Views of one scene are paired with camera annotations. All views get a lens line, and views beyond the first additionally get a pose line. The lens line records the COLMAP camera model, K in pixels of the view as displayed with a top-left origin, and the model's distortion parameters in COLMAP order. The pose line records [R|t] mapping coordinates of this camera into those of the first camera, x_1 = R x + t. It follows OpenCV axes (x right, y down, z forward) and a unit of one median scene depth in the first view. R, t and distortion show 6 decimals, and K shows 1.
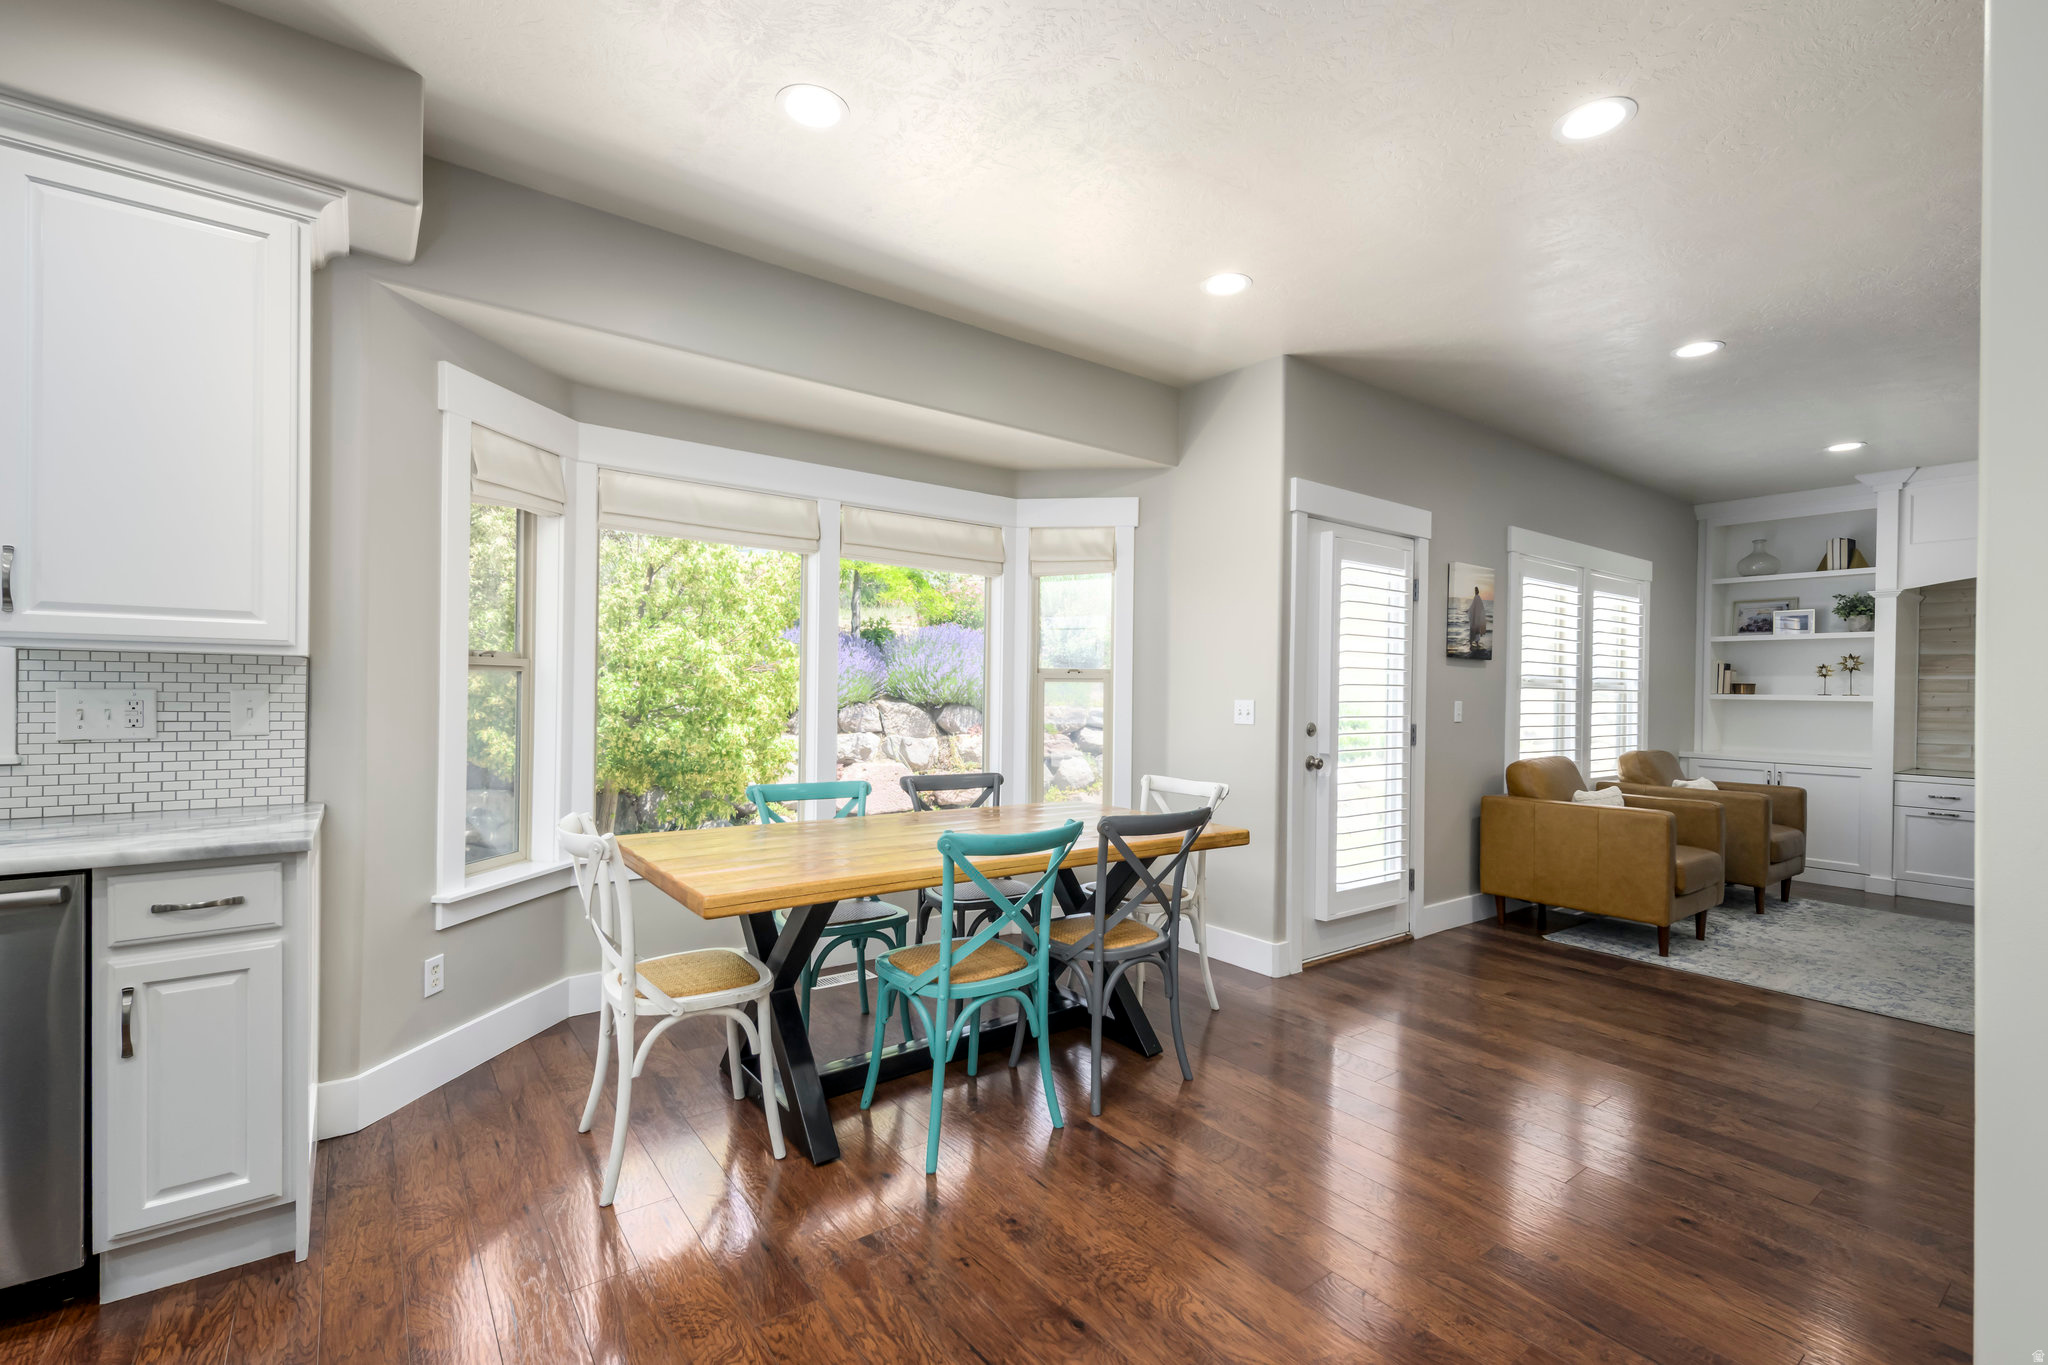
lens RADIAL K [[900.4, 0, 996.2], [0, 900.4, 691.0], [0, 0, 1]] dist [0.012759, -0.001974]
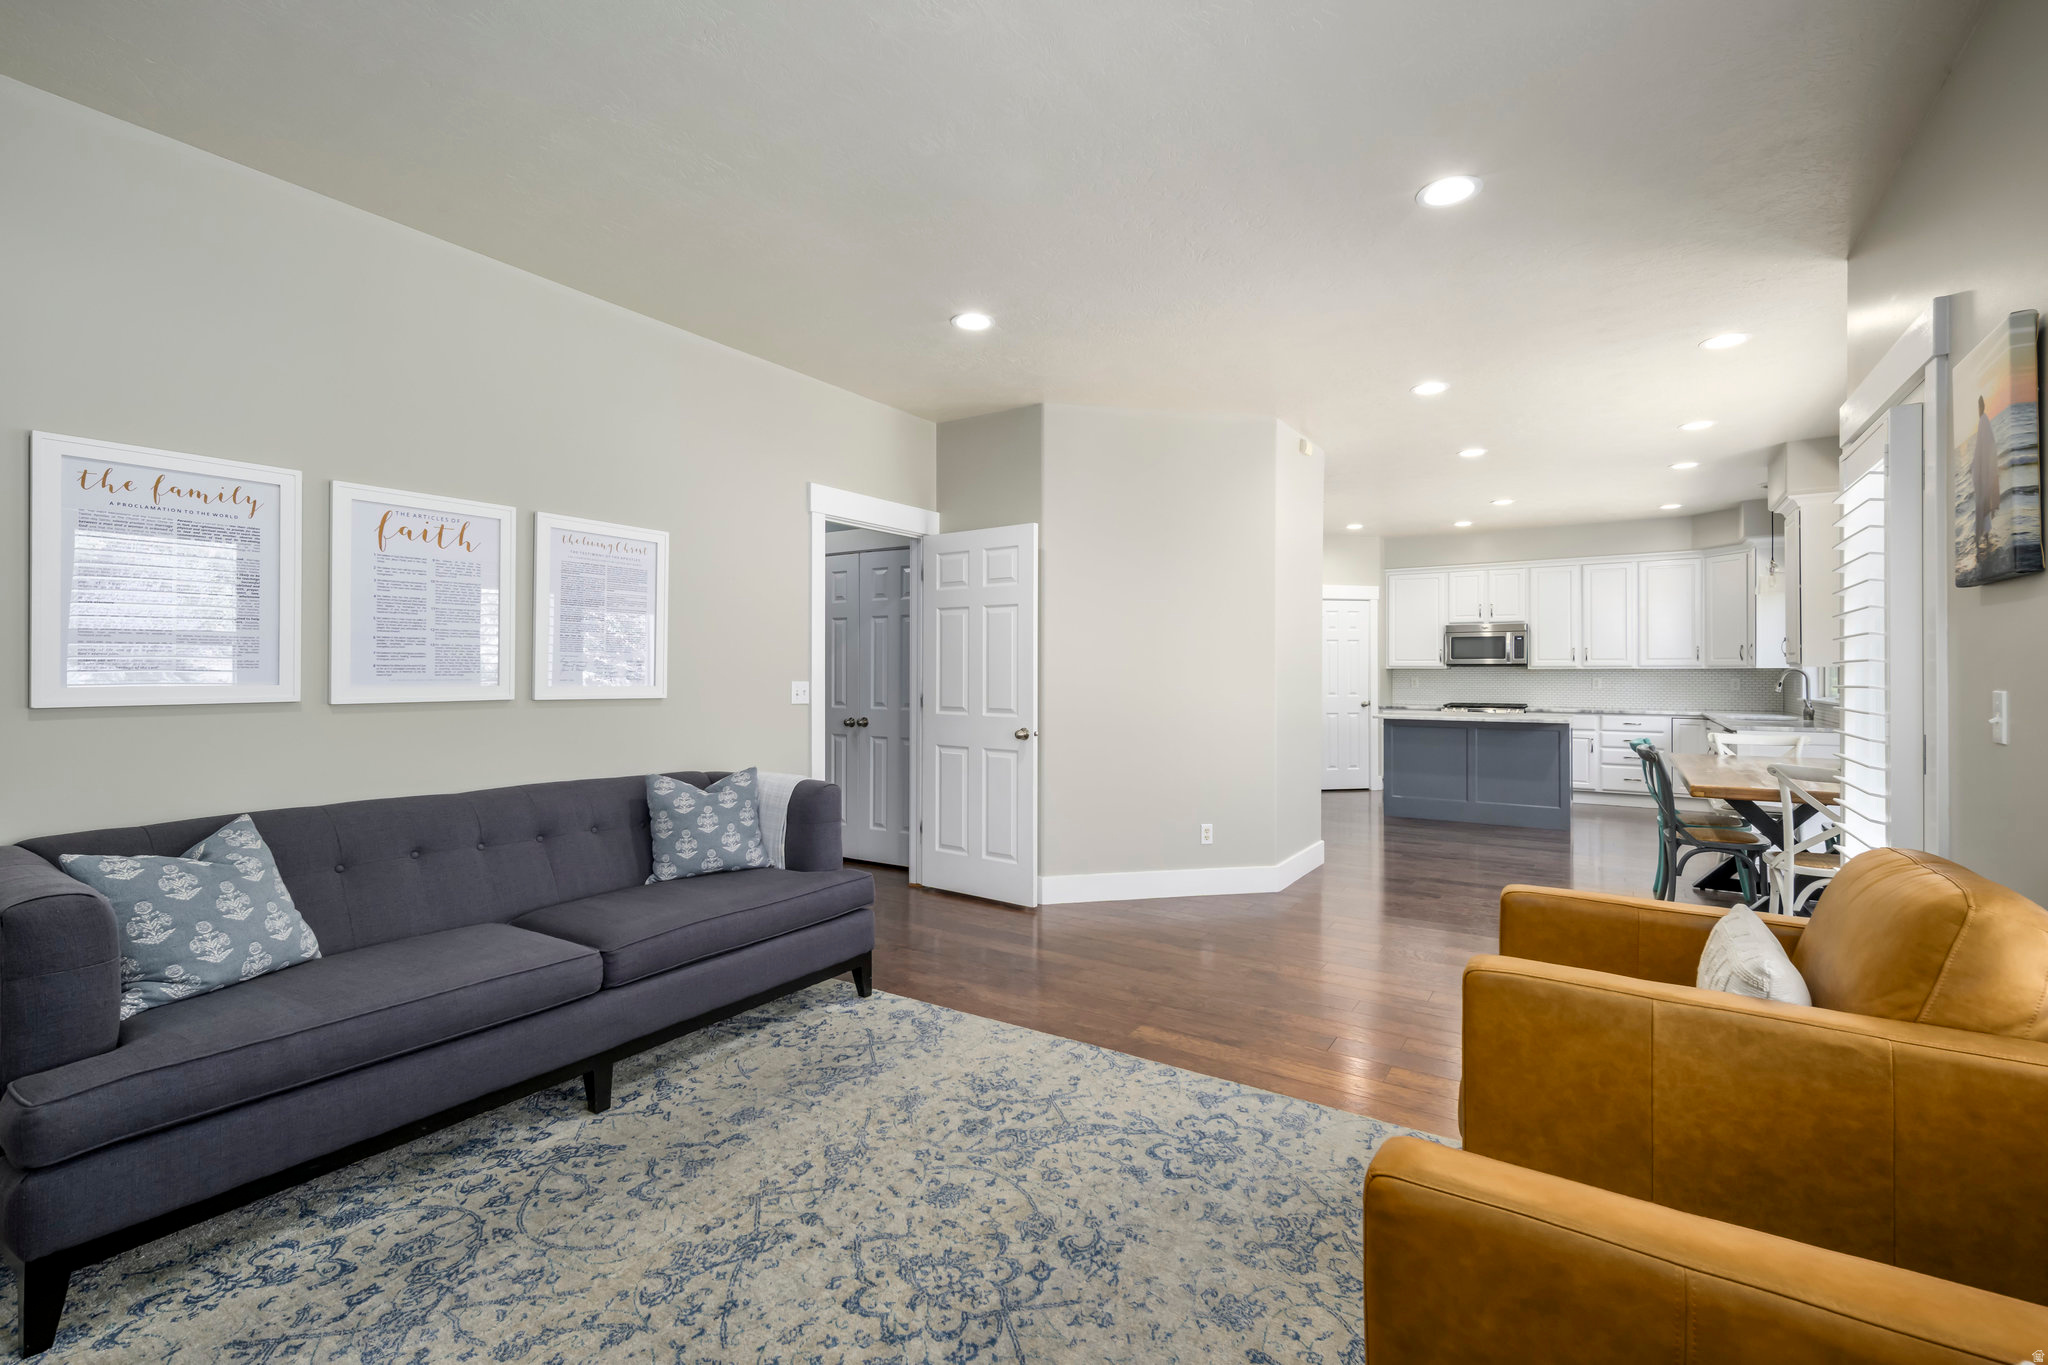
lens RADIAL K [[900.4, 0, 1013.3], [0, 900.4, 666.8], [0, 0, 1]] dist [0.012759, -0.001974]
pose [[-0.940137, -0.019788, -0.340222, 2.110660], [-0.017476, 0.999799, -0.009860, 0.023188], [0.340348, -0.003324, -0.940294, 2.467224]]
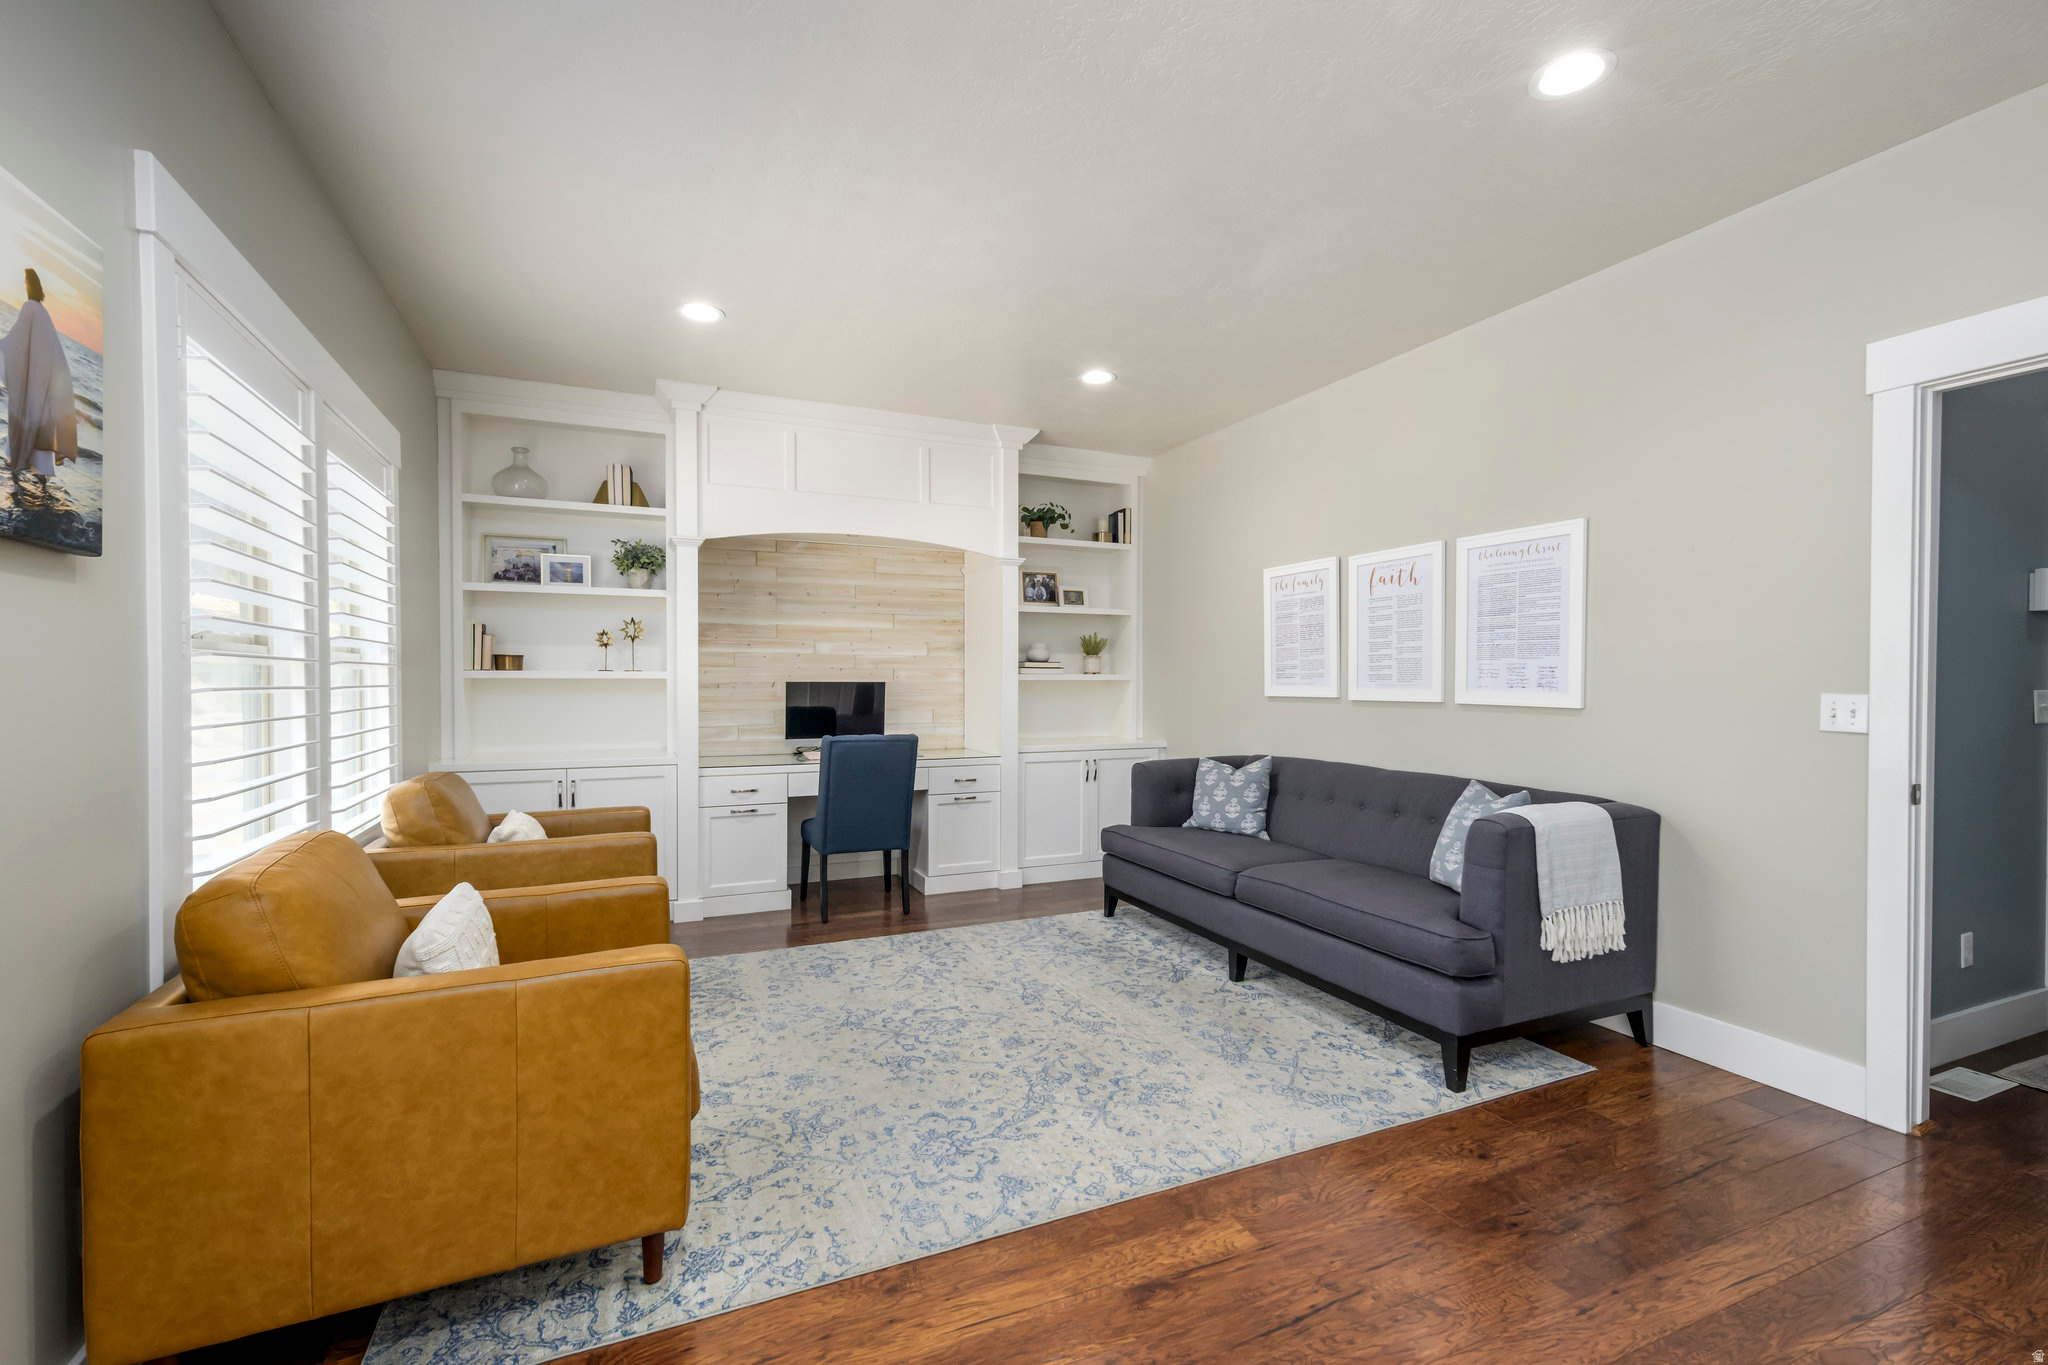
lens RADIAL K [[900.4, 0, 1055.6], [0, 900.4, 699.3], [0, 0, 1]] dist [0.012759, -0.001974]
pose [[0.185607, -0.036462, 0.981947, 0.643971], [0.003460, 0.999329, 0.036453, 0.005480], [-0.982618, -0.003369, 0.185609, 1.316703]]
